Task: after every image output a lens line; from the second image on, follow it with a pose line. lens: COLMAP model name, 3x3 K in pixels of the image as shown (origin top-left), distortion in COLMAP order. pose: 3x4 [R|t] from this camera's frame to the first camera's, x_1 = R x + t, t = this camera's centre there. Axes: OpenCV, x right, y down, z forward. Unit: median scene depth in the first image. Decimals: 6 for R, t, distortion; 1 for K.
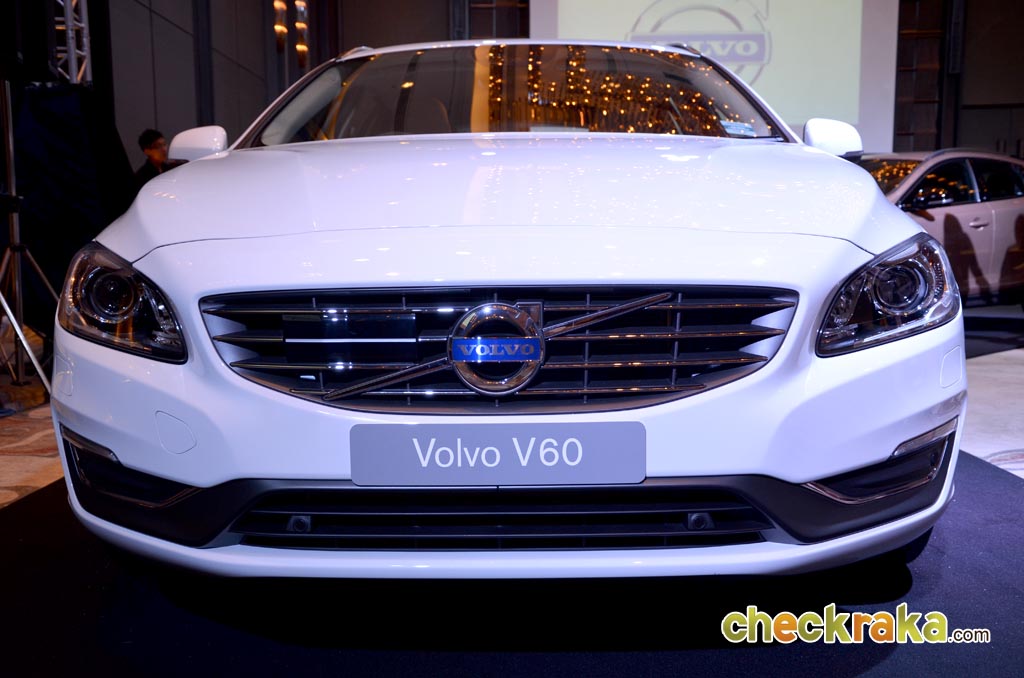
lens RADIAL K [[1110.6, 0, 513.5], [0, 1110.6, 334.7], [0, 0, 1]] dist [0.041914, 0.000000]
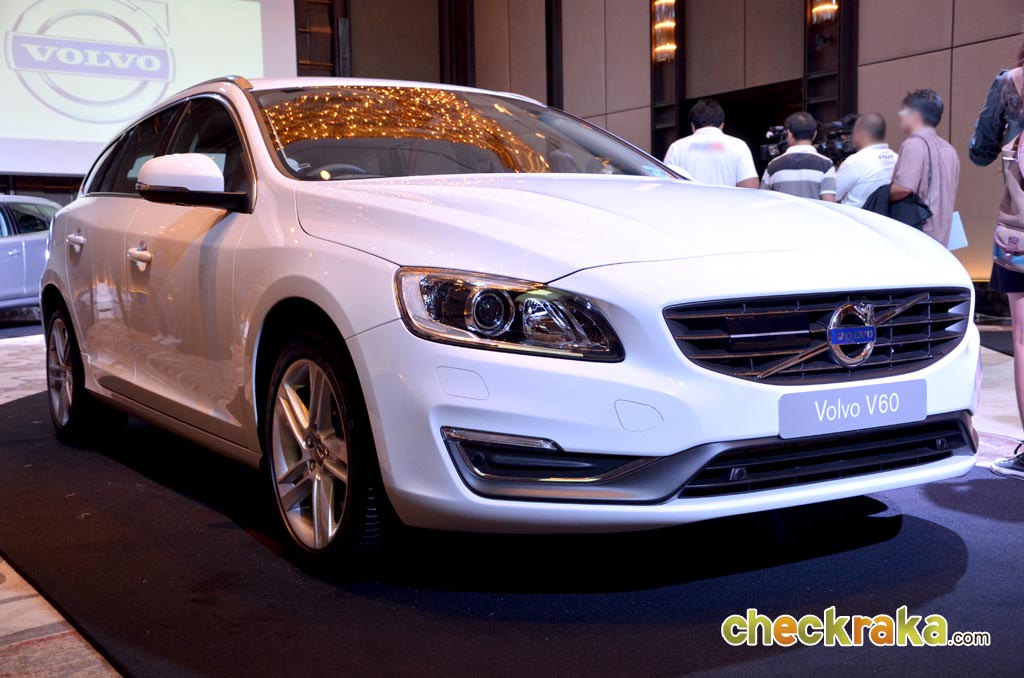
lens RADIAL K [[1184.5, 0, 513.4], [0, 1184.5, 344.0], [0, 0, 1]] dist [0.081267, 0.000000]
pose [[0.828055, -0.048454, 0.558549, -1.212009], [0.059736, 0.998212, -0.001964, 0.001559], [-0.557456, 0.034992, 0.829469, -0.032280]]
